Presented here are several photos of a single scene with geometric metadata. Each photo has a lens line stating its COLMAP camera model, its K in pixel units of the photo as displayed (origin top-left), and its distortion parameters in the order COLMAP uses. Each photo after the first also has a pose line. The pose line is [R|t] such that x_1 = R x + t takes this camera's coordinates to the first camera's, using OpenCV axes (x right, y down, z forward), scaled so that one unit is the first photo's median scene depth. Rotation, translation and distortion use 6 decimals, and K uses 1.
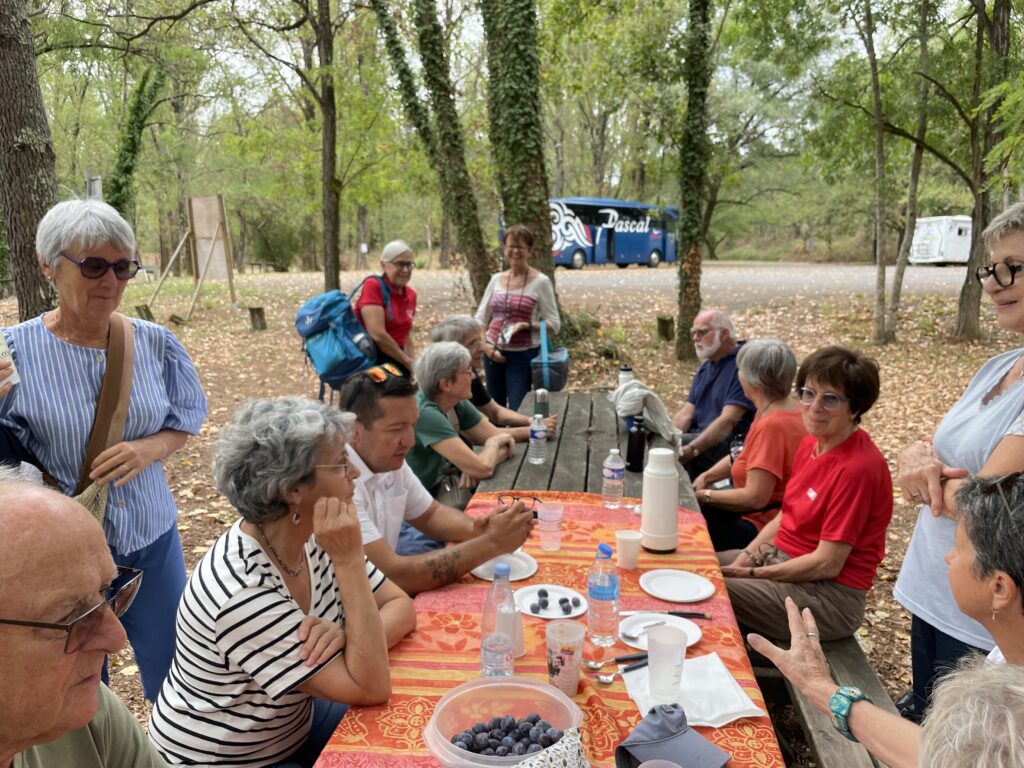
lens RADIAL K [[778.8, 0, 497.7], [0, 778.8, 400.3], [0, 0, 1]] dist [0.056652, -0.080306]
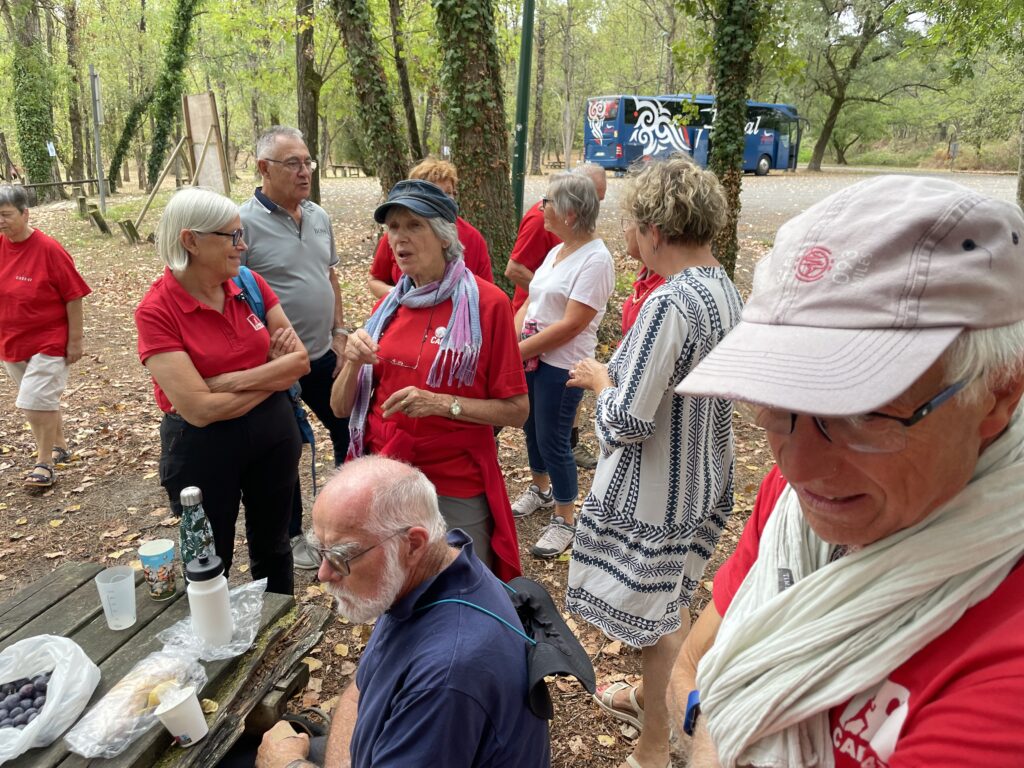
lens RADIAL K [[778.8, 0, 502.5], [0, 778.8, 384.2], [0, 0, 1]] dist [0.056652, -0.080306]
pose [[0.990794, 0.045838, -0.127383, 0.141643], [-0.032838, 0.994207, 0.102343, -0.069031], [0.131336, -0.097218, 0.986559, 0.261534]]
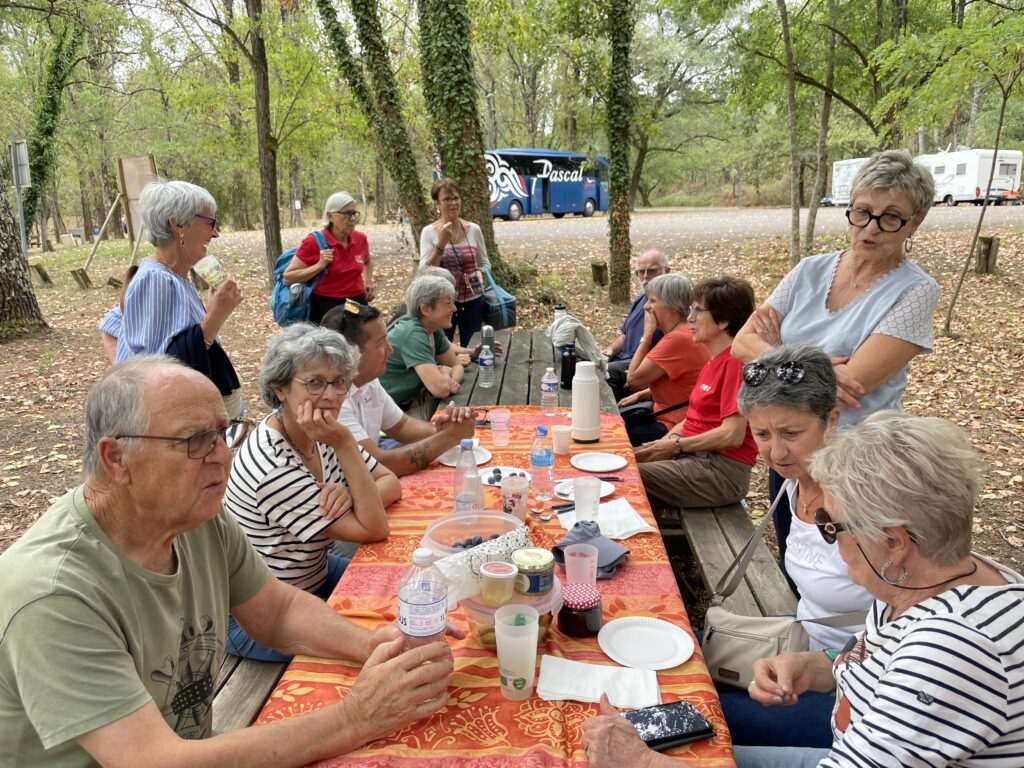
lens RADIAL K [[778.8, 0, 497.7], [0, 778.8, 378.9], [0, 0, 1]] dist [0.056652, -0.080306]
pose [[0.996420, -0.045026, 0.071557, -0.004285], [0.042676, 0.998509, 0.034028, 0.007869], [-0.072982, -0.030853, 0.996856, -0.046393]]
